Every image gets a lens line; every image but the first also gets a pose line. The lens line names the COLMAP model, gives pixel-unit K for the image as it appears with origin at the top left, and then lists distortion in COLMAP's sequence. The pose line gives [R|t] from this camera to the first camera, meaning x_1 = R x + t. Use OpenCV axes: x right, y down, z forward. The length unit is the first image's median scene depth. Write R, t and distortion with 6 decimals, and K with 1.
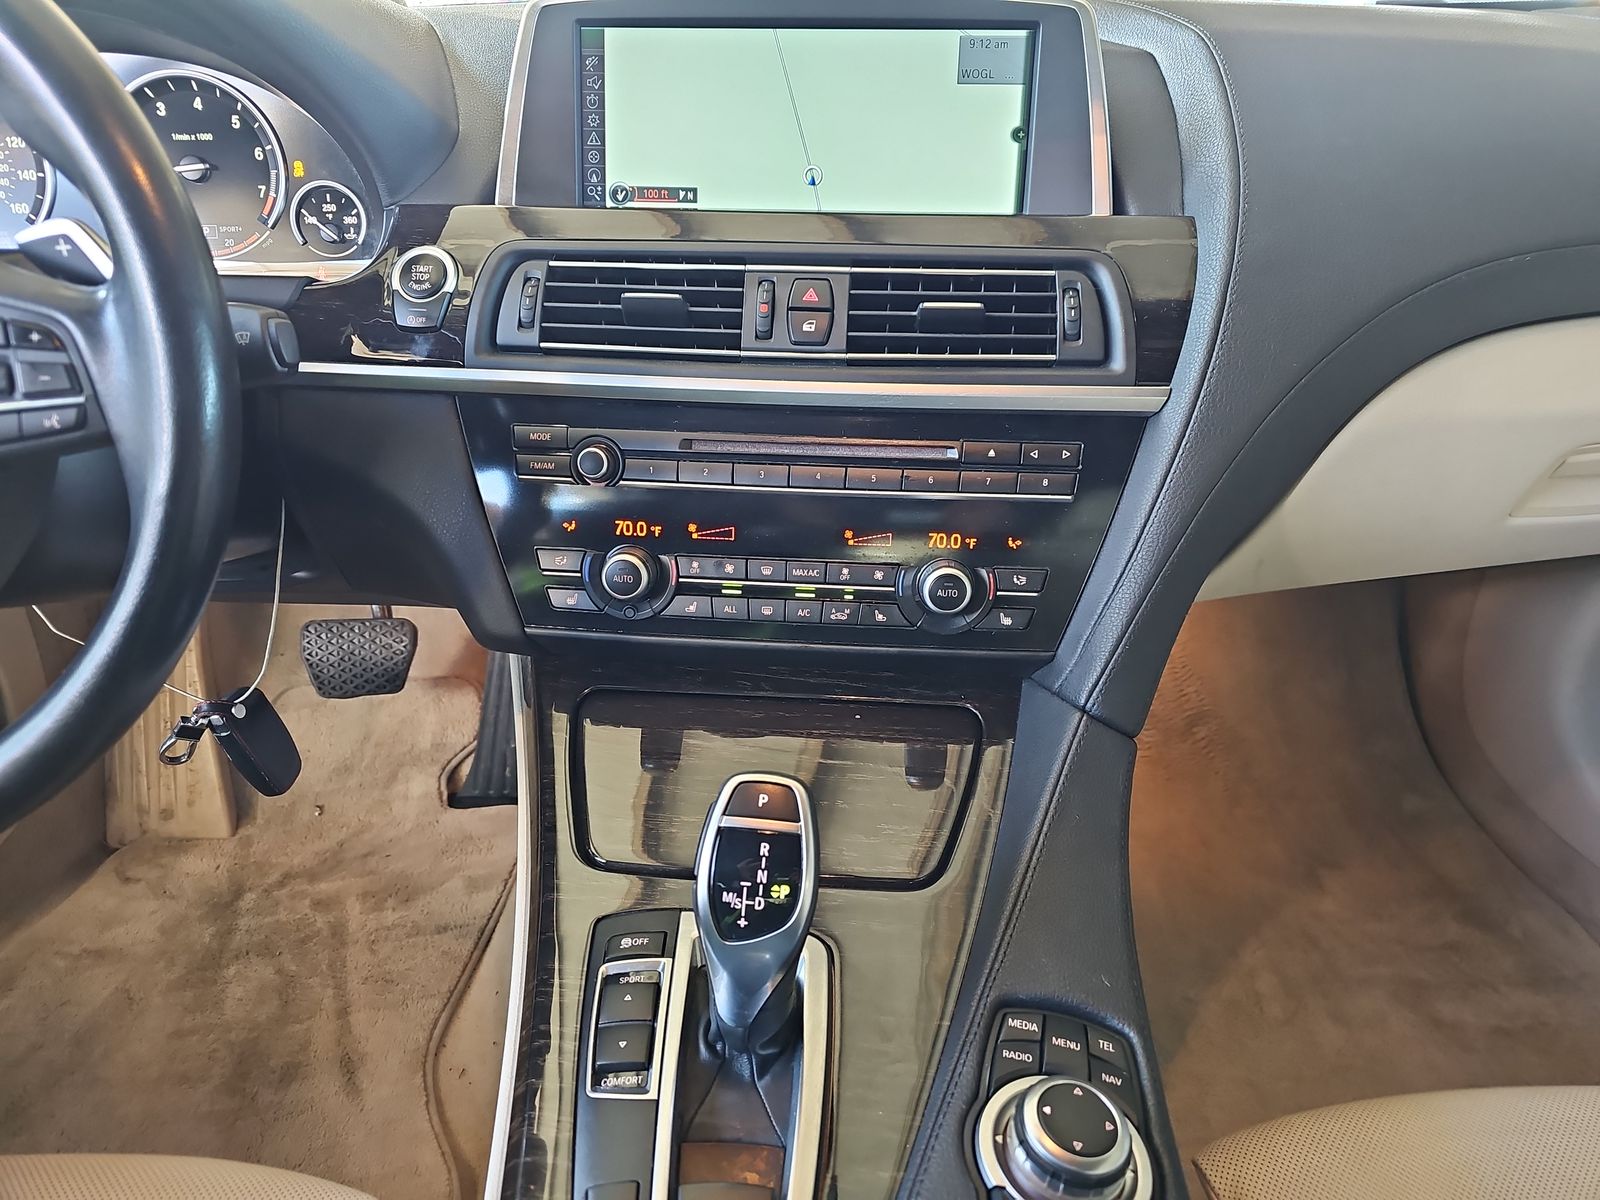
lens RADIAL K [[1052.7, 0, 803.3], [0, 1052.7, 601.5], [0, 0, 1]] dist [0.000603, -0.001970]
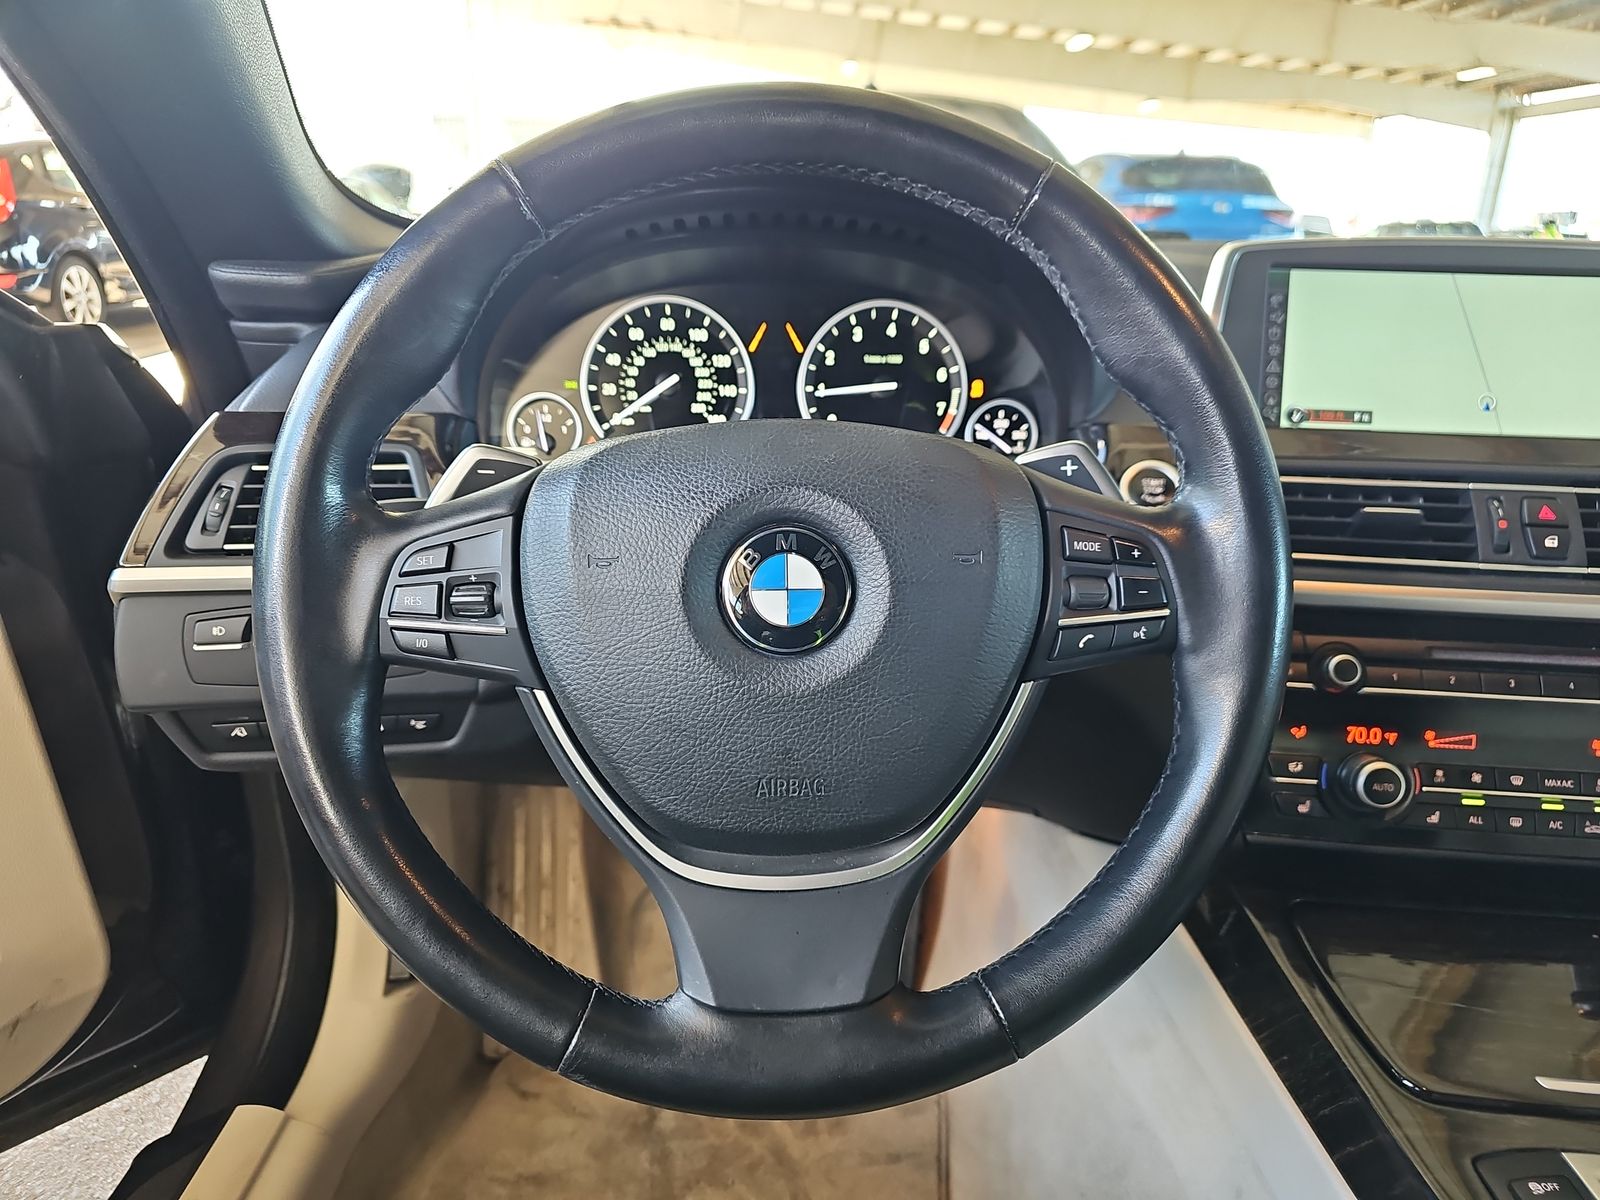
lens RADIAL K [[1052.7, 0, 804.0], [0, 1052.7, 586.6], [0, 0, 1]] dist [0.000603, -0.001970]
pose [[0.999882, 0.013641, -0.007052, -0.653222], [-0.014721, 0.982184, -0.187345, -0.012588], [0.004371, 0.187427, 0.982269, -0.008656]]
